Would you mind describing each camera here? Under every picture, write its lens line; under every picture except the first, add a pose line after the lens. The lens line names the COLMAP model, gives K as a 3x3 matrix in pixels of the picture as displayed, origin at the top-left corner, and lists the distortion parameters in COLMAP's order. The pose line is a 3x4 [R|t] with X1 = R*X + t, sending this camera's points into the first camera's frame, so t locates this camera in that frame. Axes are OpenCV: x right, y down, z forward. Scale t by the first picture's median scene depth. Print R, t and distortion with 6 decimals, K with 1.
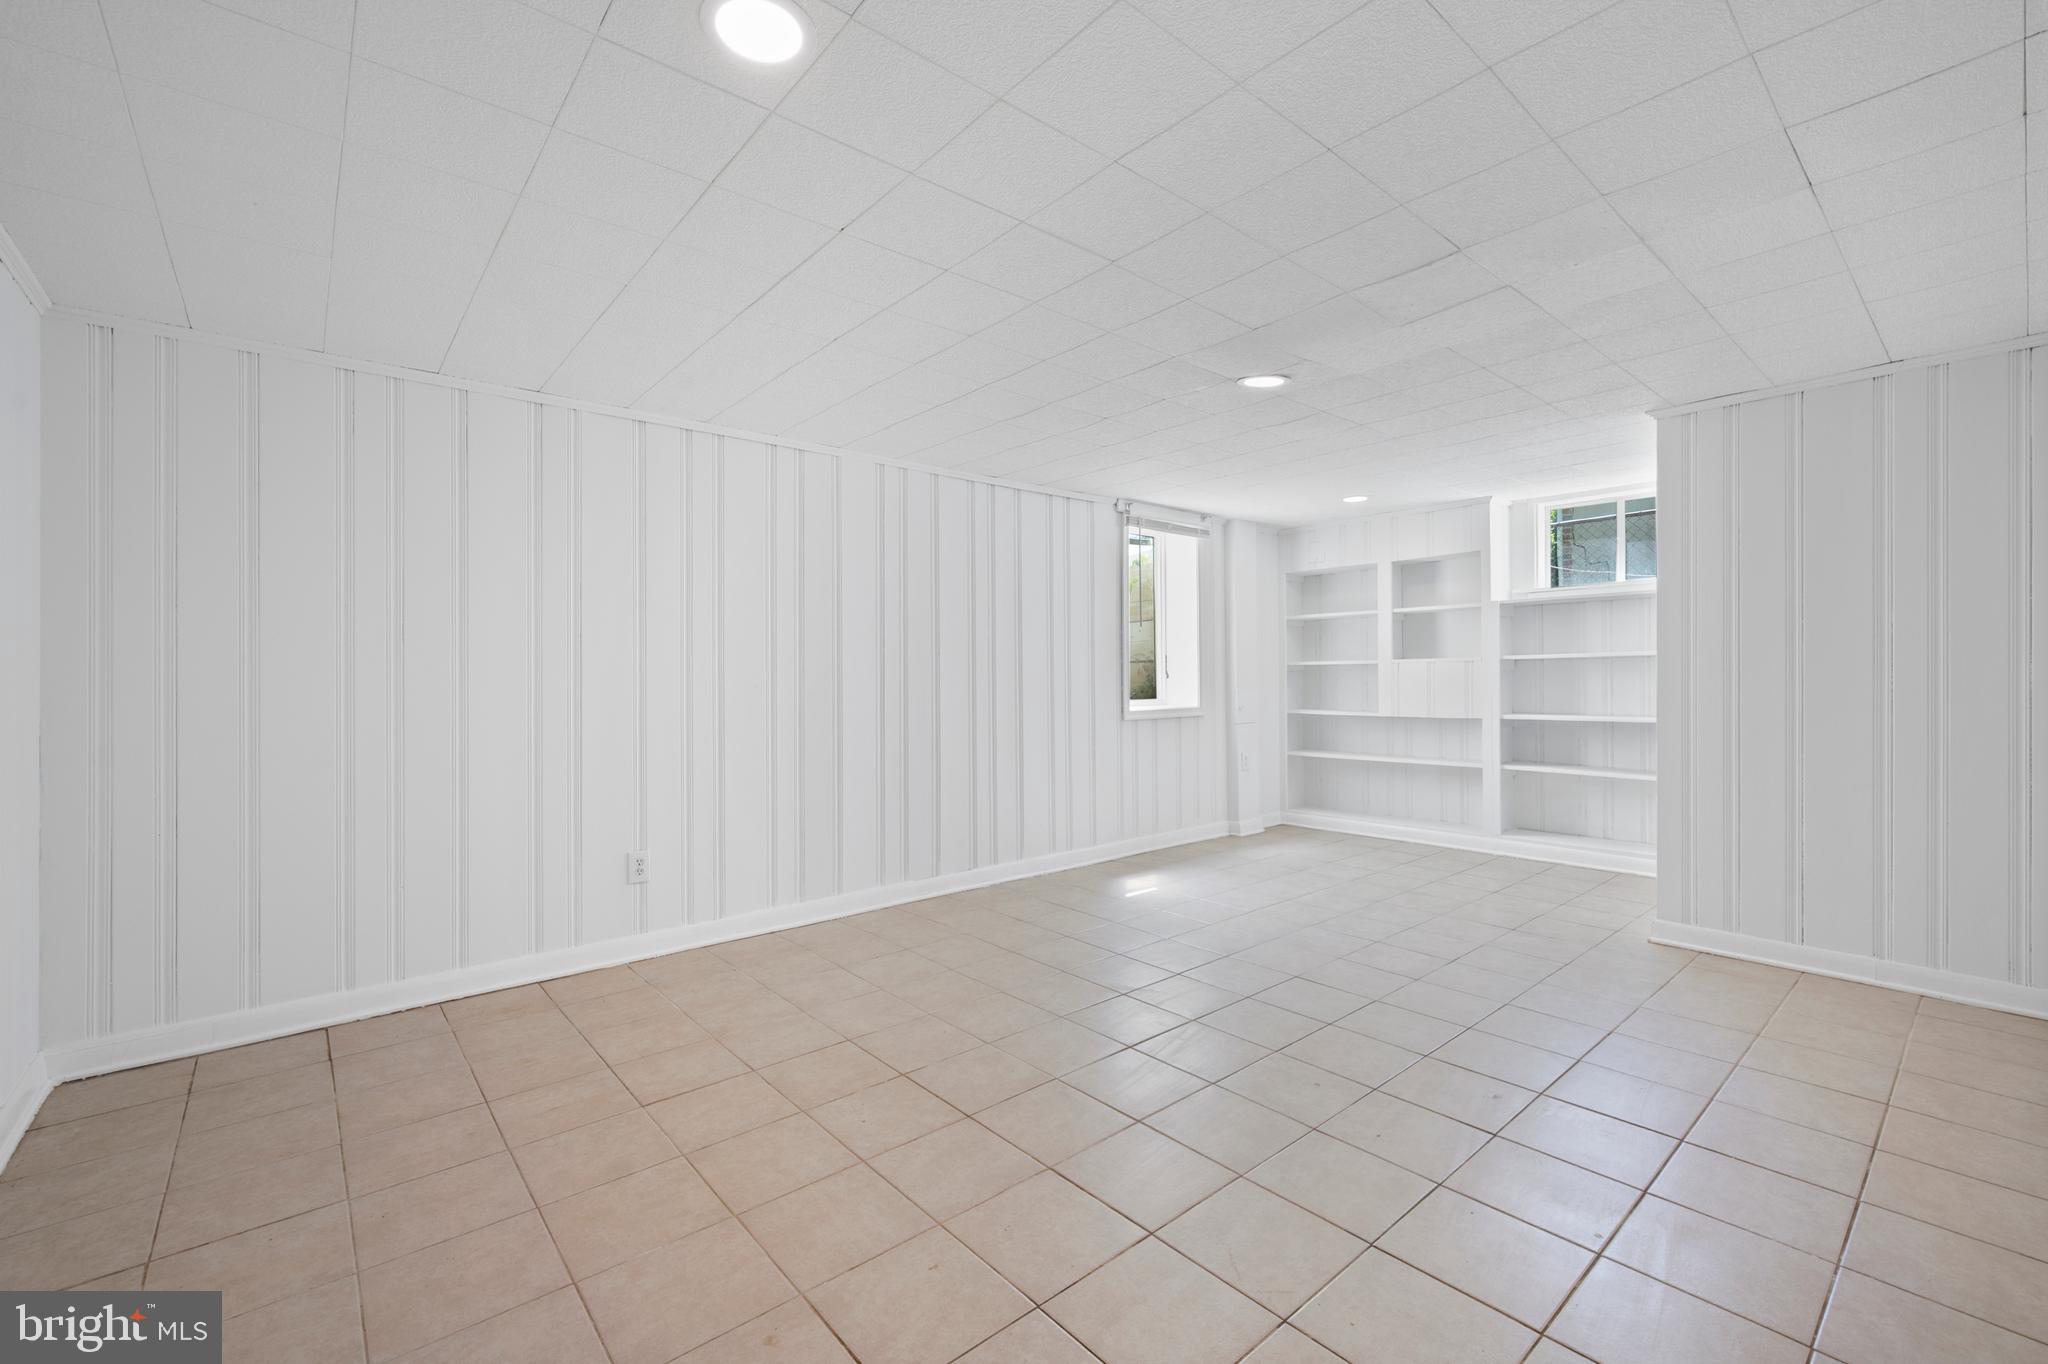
lens RADIAL K [[848.7, 0, 1018.3], [0, 848.7, 675.1], [0, 0, 1]] dist [0.003773, 0.000018]
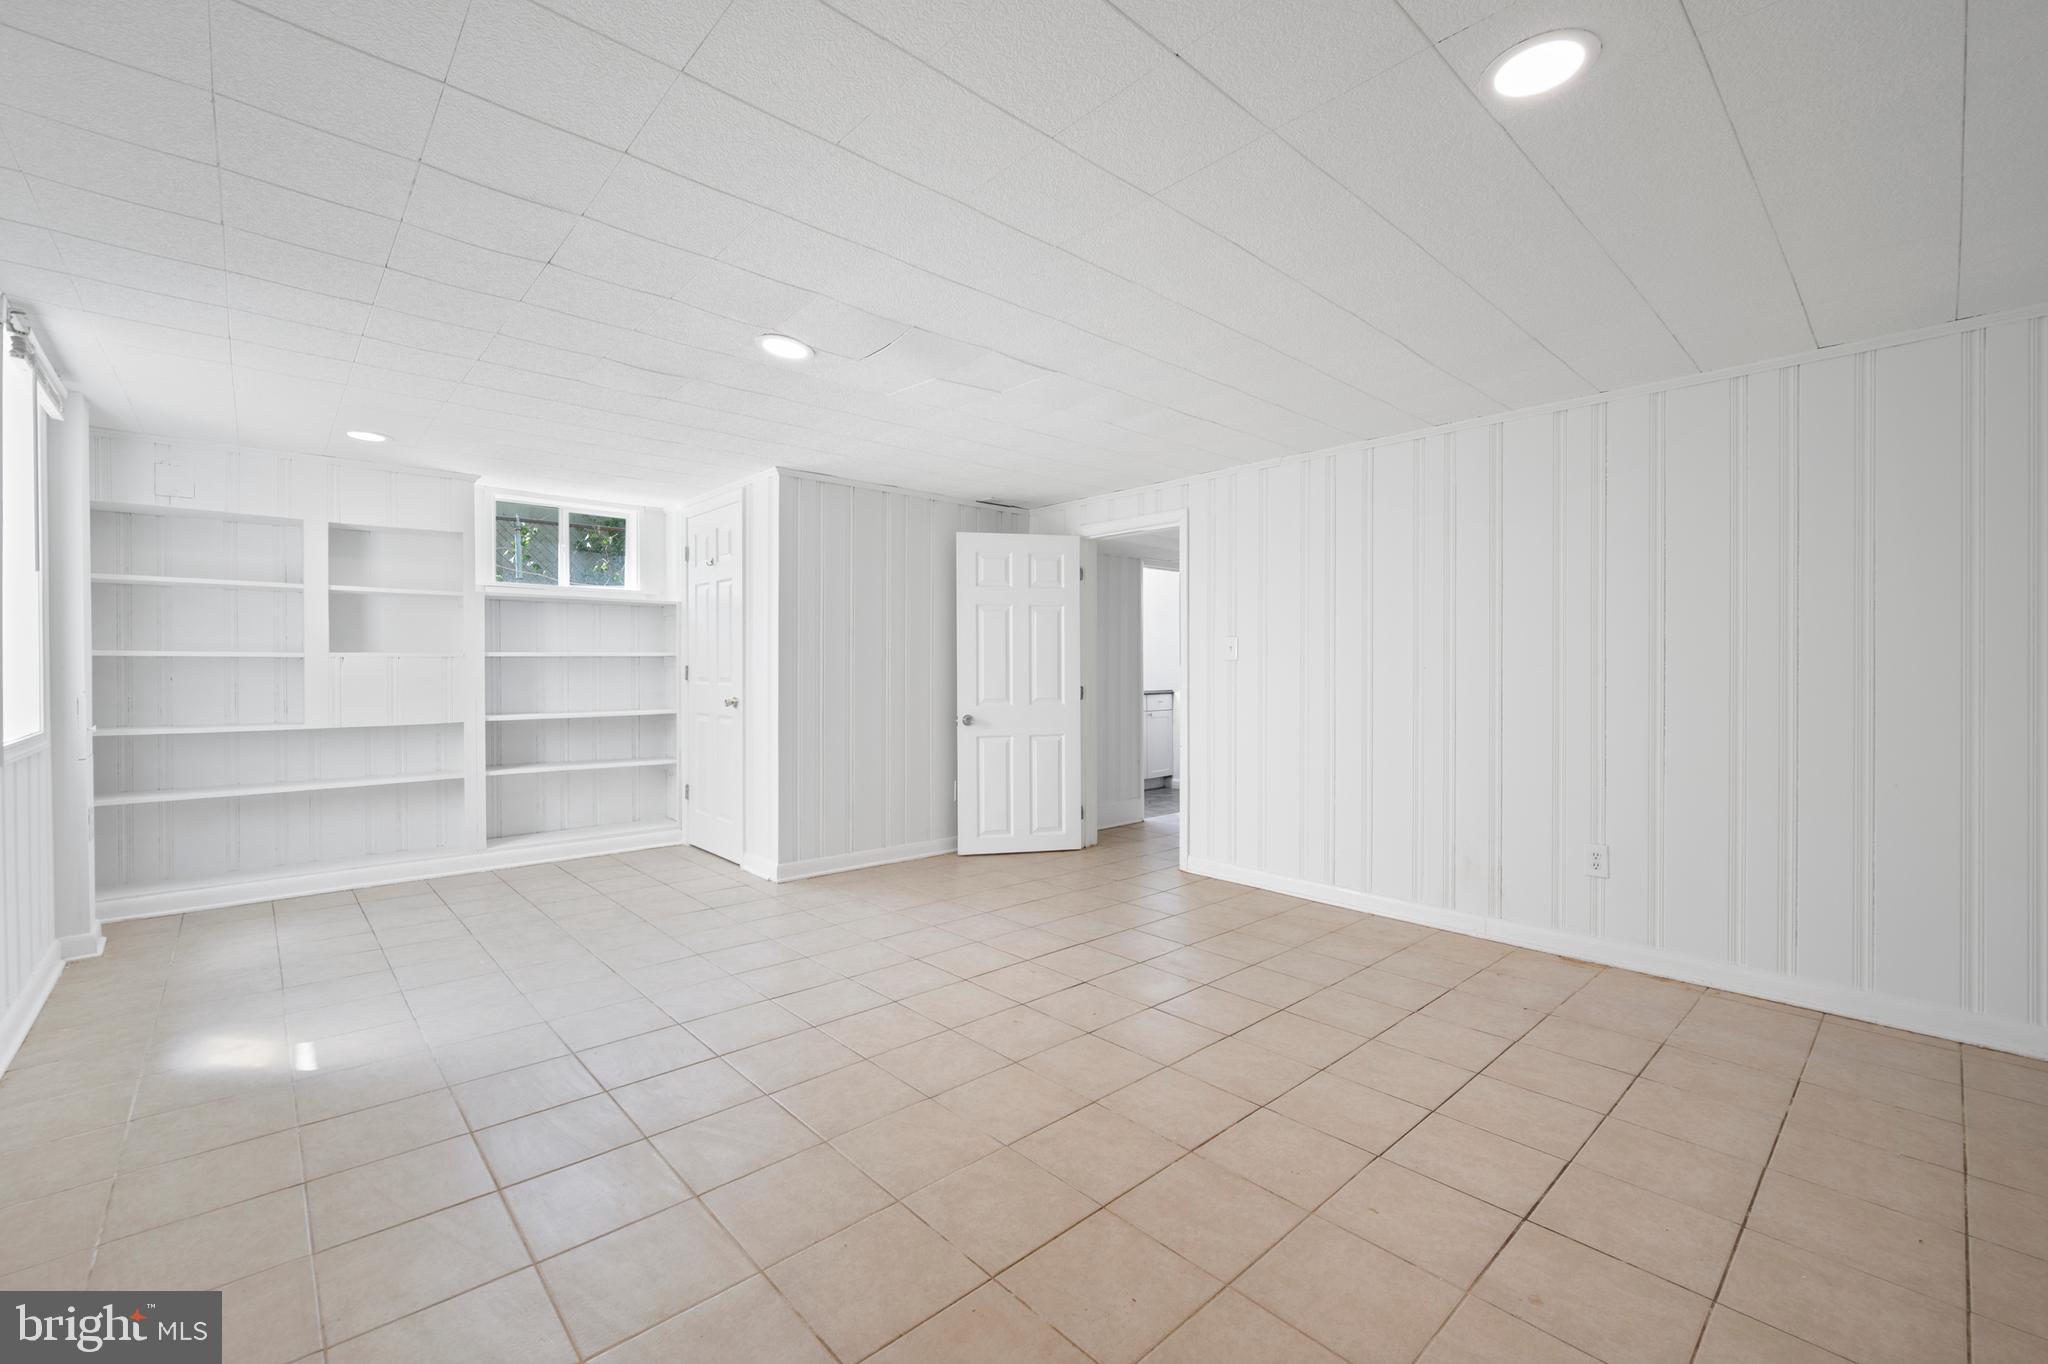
lens RADIAL K [[848.7, 0, 1018.3], [0, 848.7, 675.1], [0, 0, 1]] dist [0.003773, 0.000018]
pose [[-0.026277, 0.001346, 0.999654, -0.354404], [-0.002589, 0.999996, -0.001414, 0.001786], [-0.999651, -0.002626, -0.026274, 0.444255]]
